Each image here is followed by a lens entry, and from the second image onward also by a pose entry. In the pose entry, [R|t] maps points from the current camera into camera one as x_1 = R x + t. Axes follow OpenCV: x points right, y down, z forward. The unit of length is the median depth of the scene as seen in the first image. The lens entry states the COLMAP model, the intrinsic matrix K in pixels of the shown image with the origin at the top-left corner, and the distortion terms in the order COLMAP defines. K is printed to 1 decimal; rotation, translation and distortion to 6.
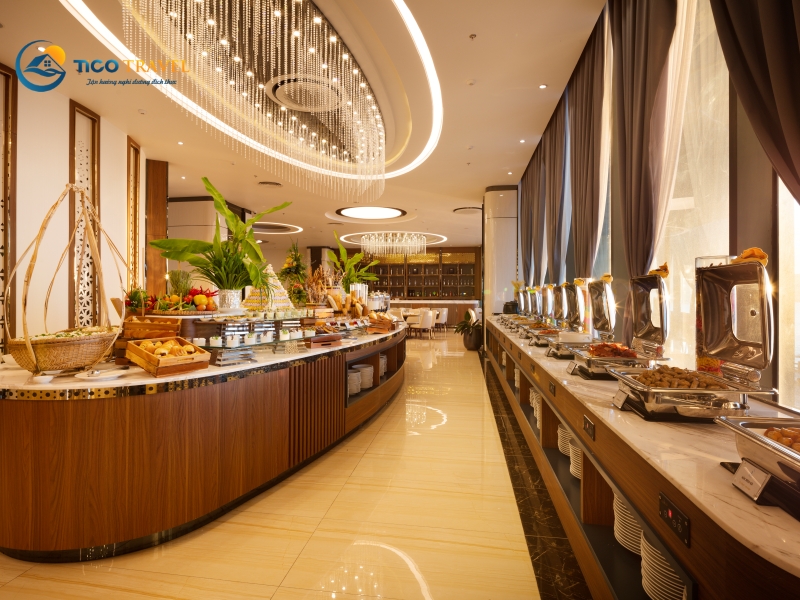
lens RADIAL K [[430.5, 0, 400.0], [0, 430.5, 300.0], [0, 0, 1]] dist [-0.004003, -0.002059]
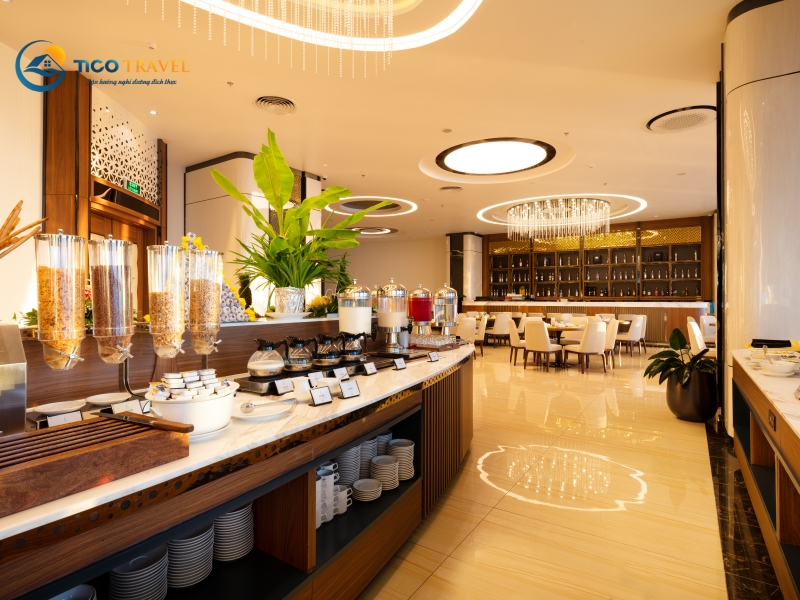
lens RADIAL K [[430.5, 0, 400.0], [0, 430.5, 300.0], [0, 0, 1]] dist [-0.004003, -0.002059]
pose [[0.904223, -0.000577, -0.427060, 0.060954], [-0.000618, 0.999996, -0.002660, -0.000477], [0.427060, 0.002669, 0.904219, 0.337264]]
